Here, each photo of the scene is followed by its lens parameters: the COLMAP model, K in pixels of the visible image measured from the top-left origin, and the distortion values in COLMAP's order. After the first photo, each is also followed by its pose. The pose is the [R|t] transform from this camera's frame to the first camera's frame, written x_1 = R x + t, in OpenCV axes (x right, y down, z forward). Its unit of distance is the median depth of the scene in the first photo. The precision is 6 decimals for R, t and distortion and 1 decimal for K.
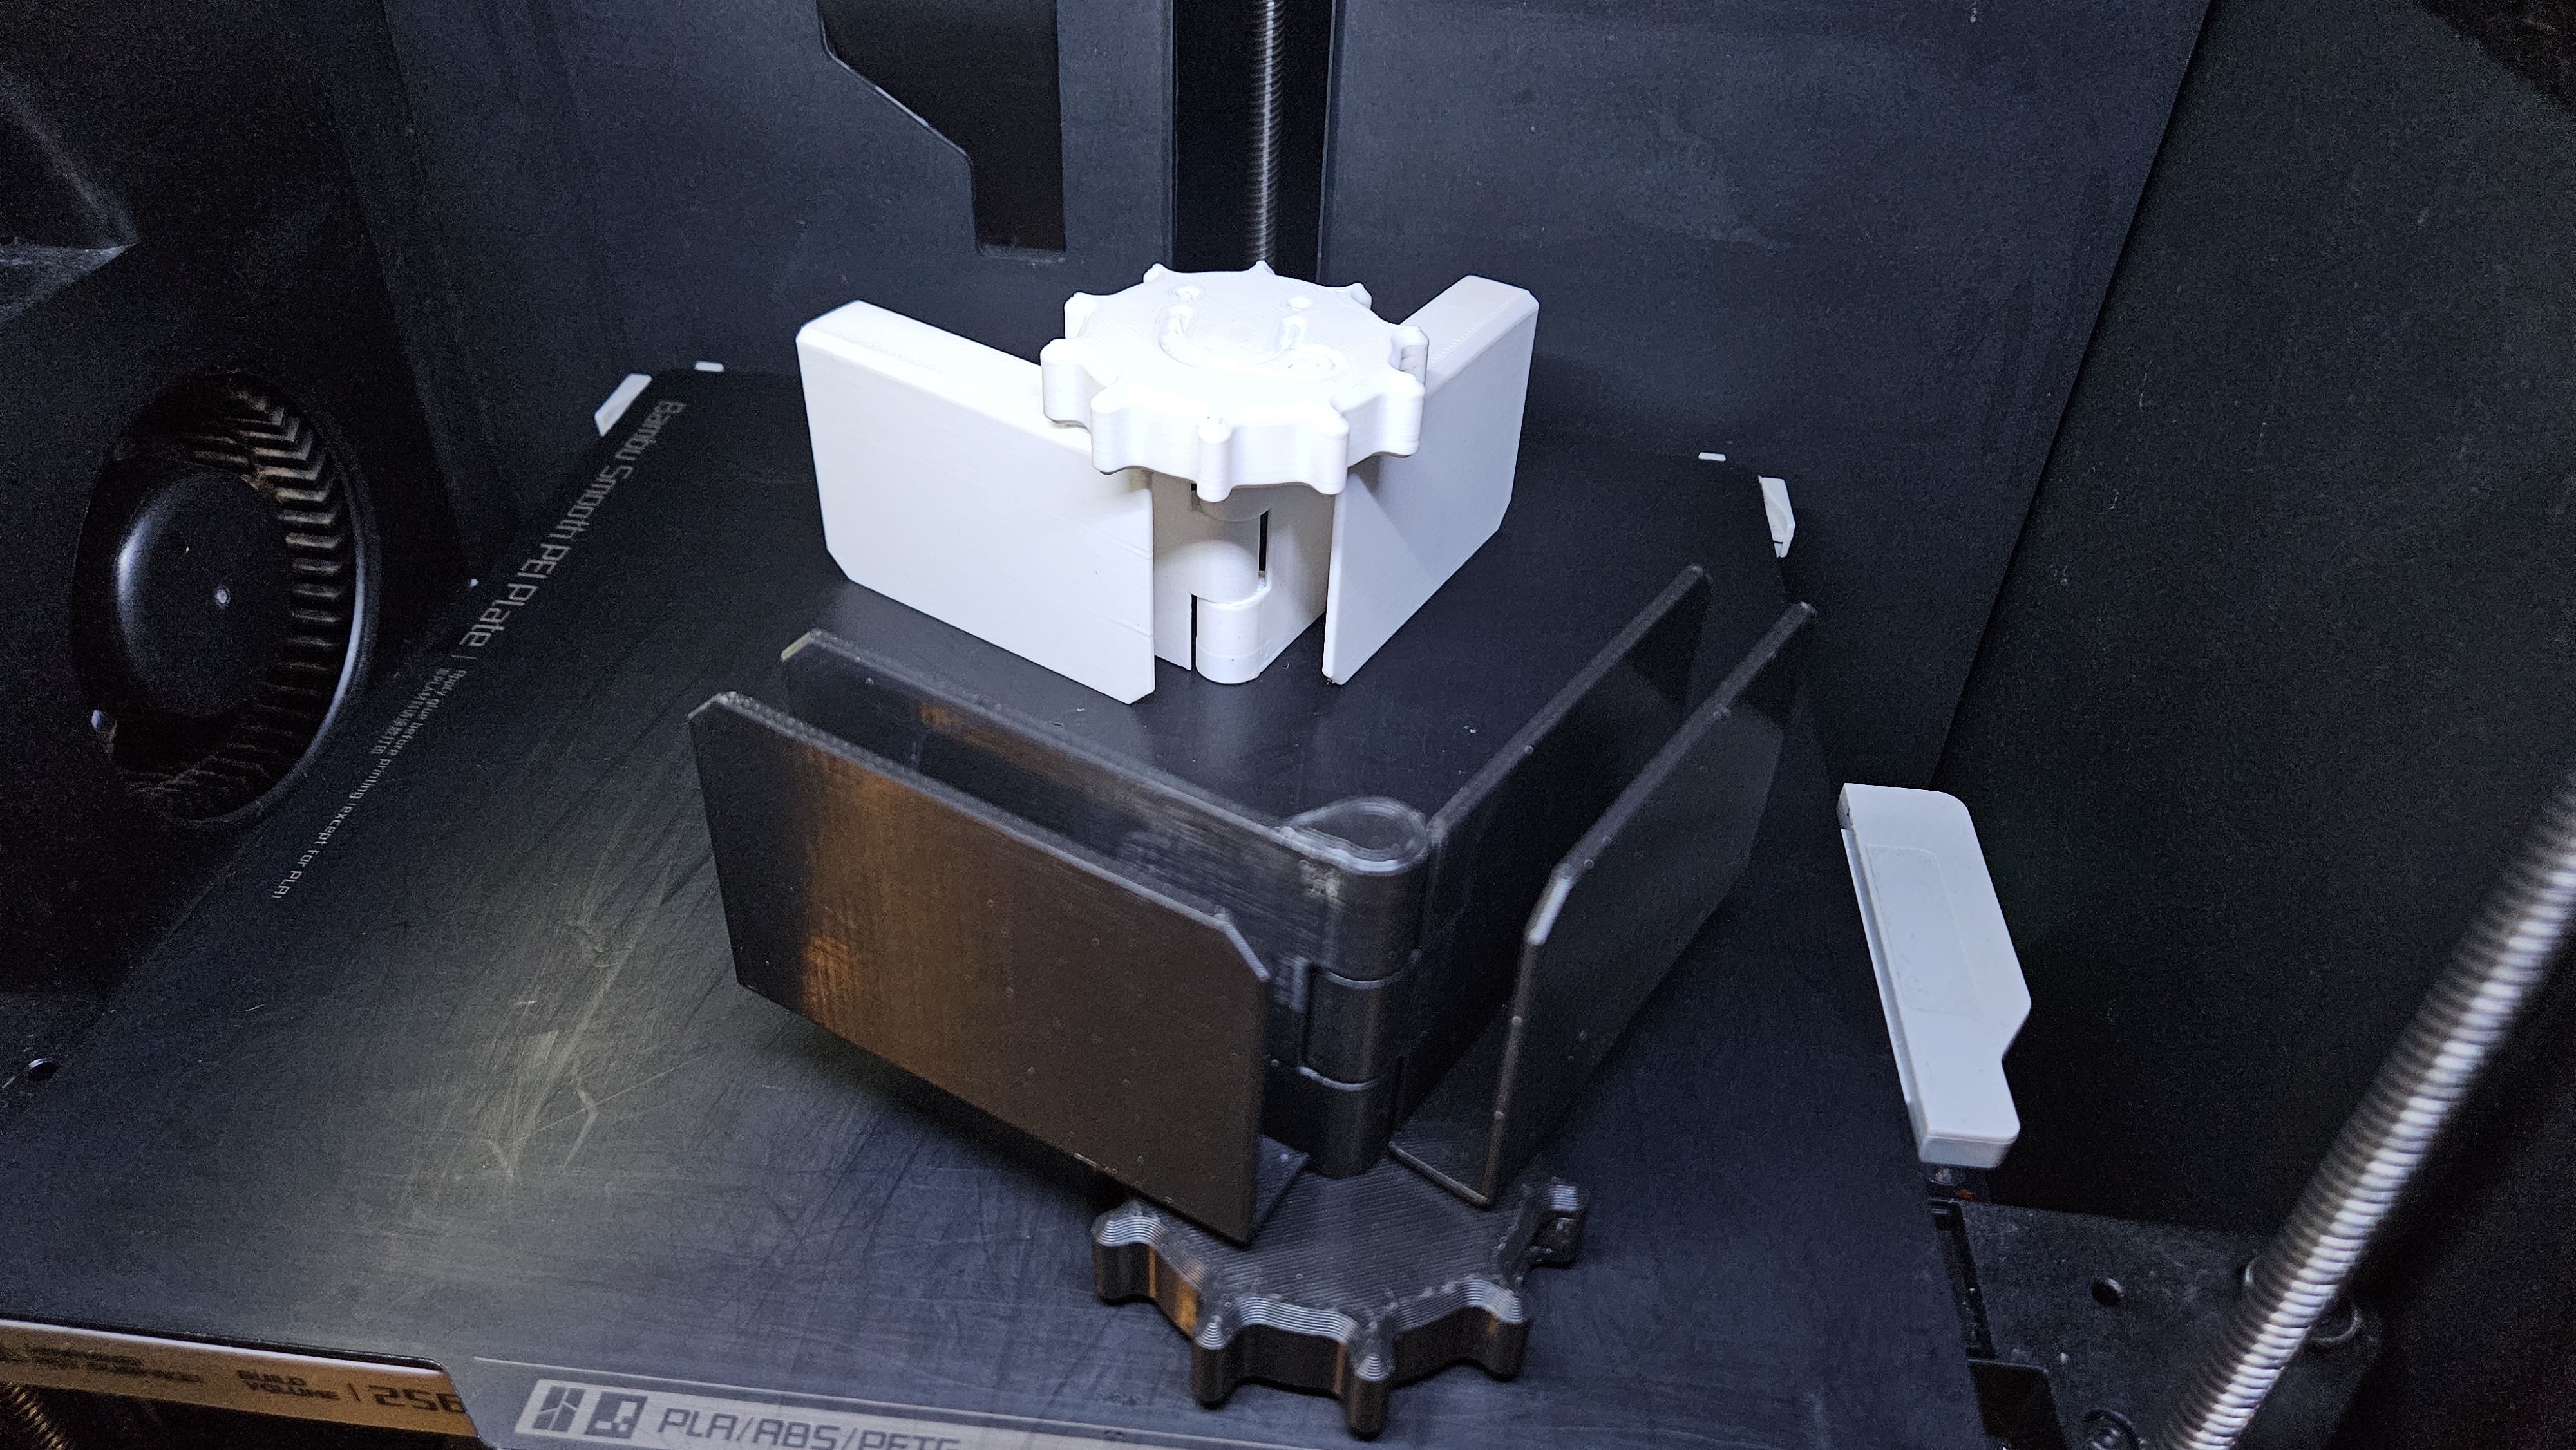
lens RADIAL K [[1808.9, 0, 1292.0], [0, 1808.9, 731.9], [0, 0, 1]] dist [0.008164, -0.009251]
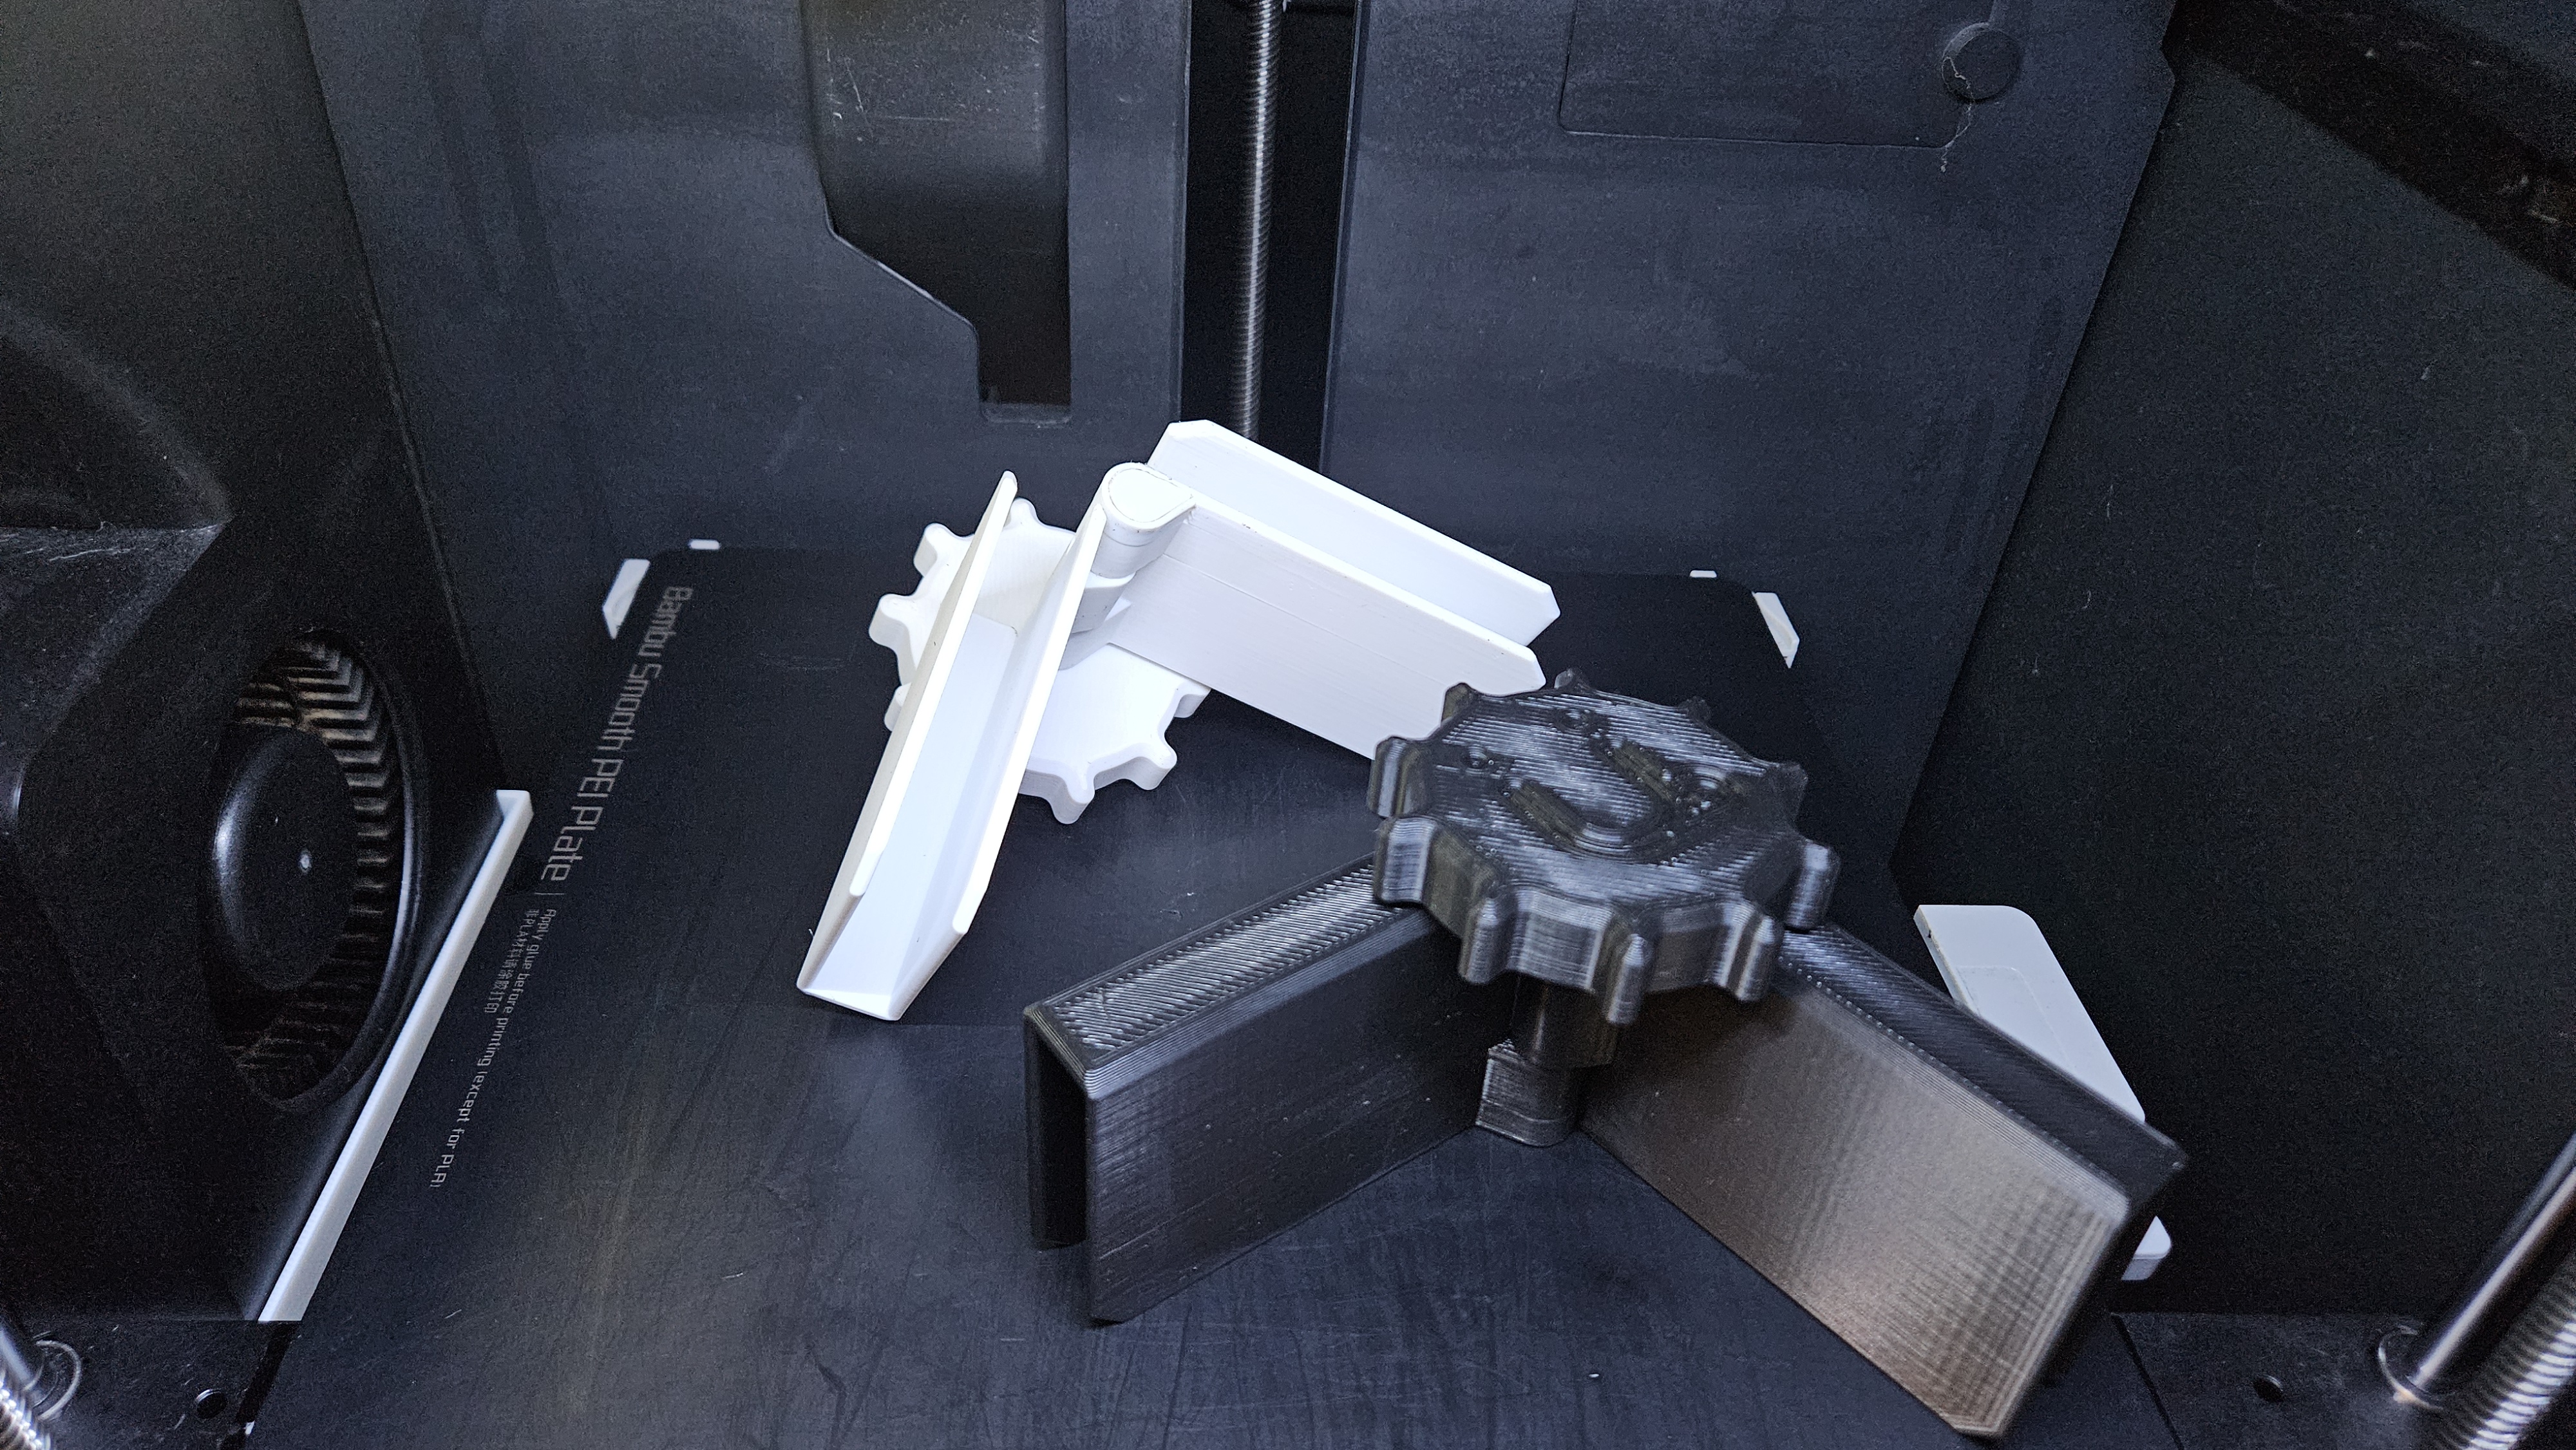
lens RADIAL K [[1808.9, 0, 1292.0], [0, 1808.9, 731.9], [0, 0, 1]] dist [0.008164, -0.009251]
pose [[0.989557, -0.074724, 0.123257, -0.170111], [0.076222, 0.997063, -0.007480, -0.086733], [-0.122336, 0.016797, 0.992347, -0.011056]]
